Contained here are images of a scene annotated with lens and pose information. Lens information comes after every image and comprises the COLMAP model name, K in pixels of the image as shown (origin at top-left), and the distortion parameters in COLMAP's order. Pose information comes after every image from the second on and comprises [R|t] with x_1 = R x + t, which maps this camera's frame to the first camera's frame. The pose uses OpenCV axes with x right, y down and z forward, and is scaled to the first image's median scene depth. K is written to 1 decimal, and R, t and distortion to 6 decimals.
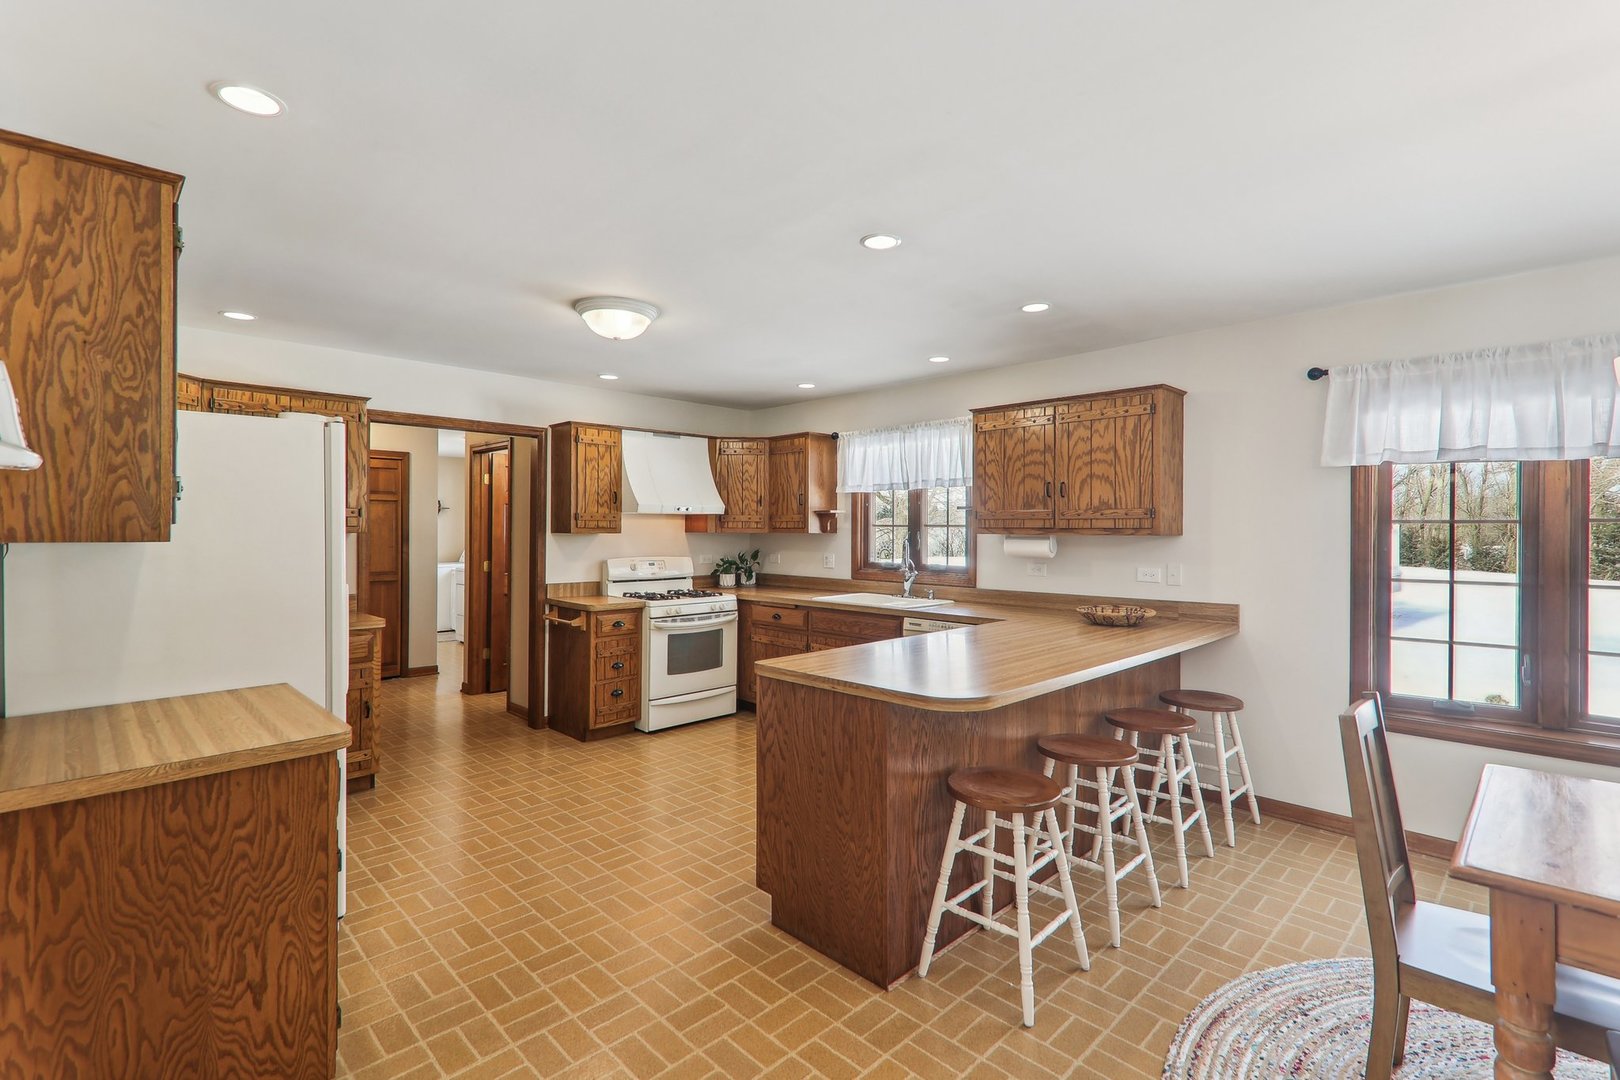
lens RADIAL K [[735.7, 0, 808.5], [0, 735.7, 533.5], [0, 0, 1]] dist [0.025683, -0.009991]
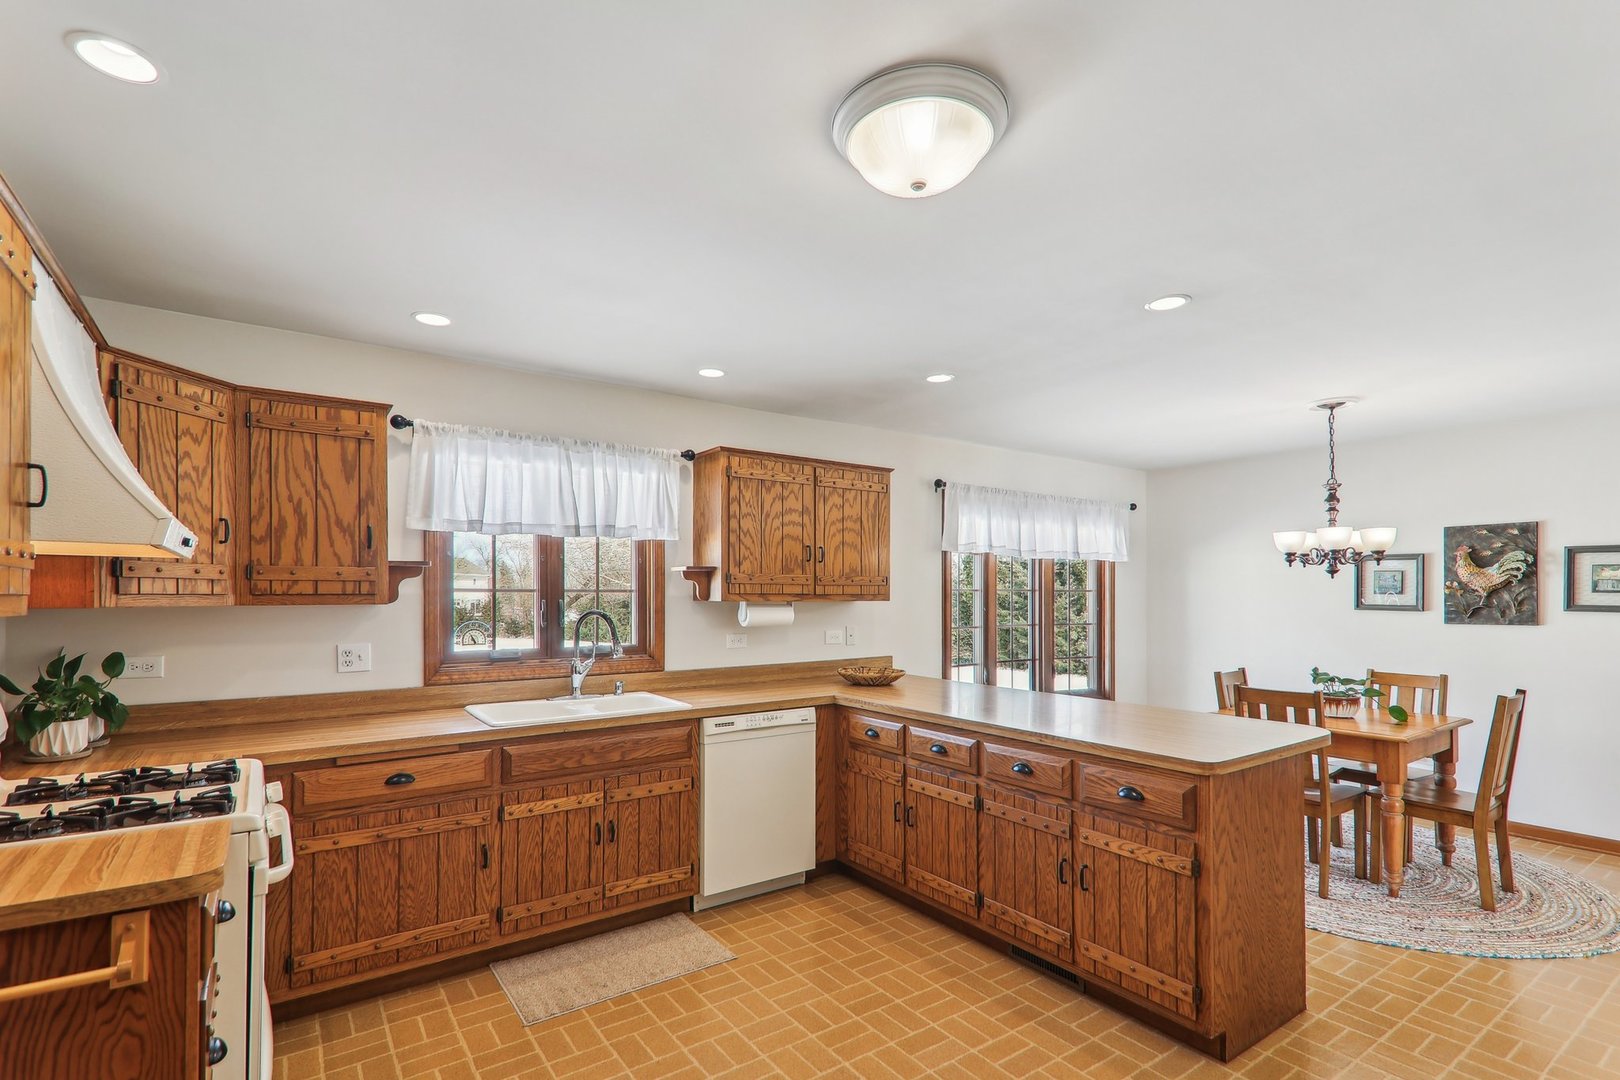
lens RADIAL K [[754.7, 0, 805.2], [0, 754.7, 593.7], [0, 0, 1]] dist [0.017562, -0.000120]
pose [[0.164606, -0.002618, 0.986356, -0.646191], [0.005423, 0.999984, 0.001749, -0.009872], [-0.986345, 0.005062, 0.164617, 0.866352]]
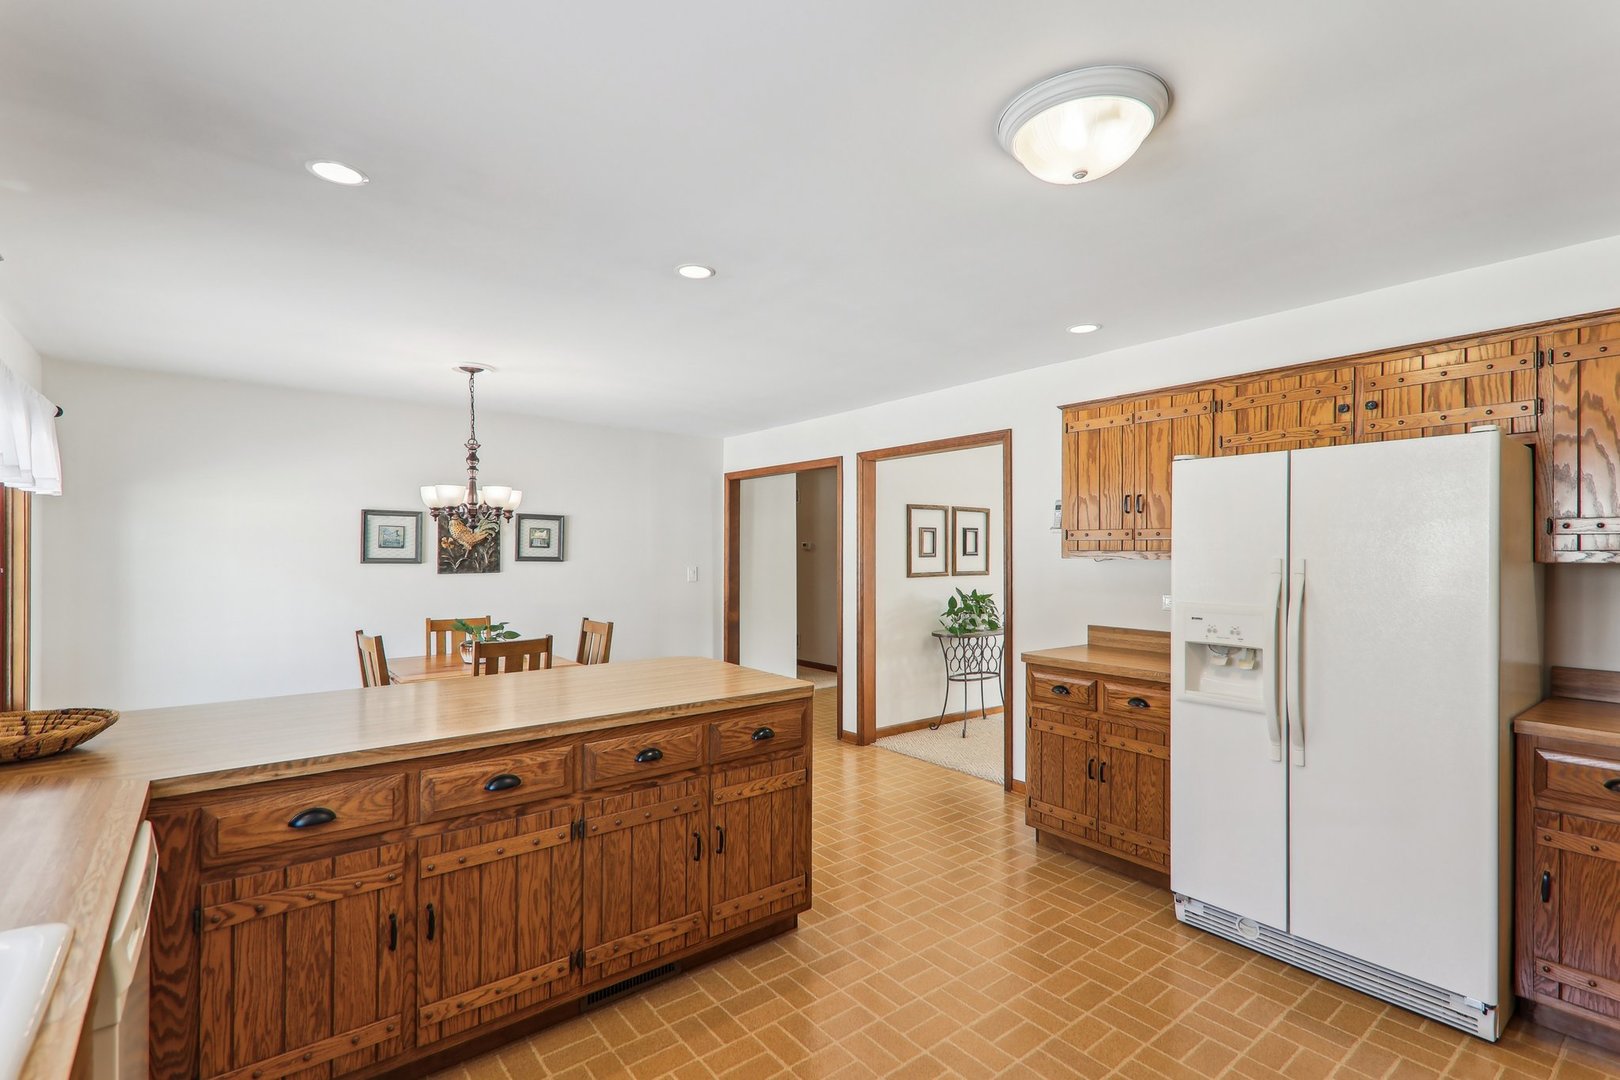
lens RADIAL K [[743.9, 0, 805.2], [0, 743.9, 553.3], [0, 0, 1]] dist [0.021344, -0.000418]
pose [[-0.993778, -0.005813, 0.111225, -0.113934], [-0.004871, 0.999950, 0.008734, -0.008018], [-0.111270, 0.008138, -0.993757, 1.336719]]
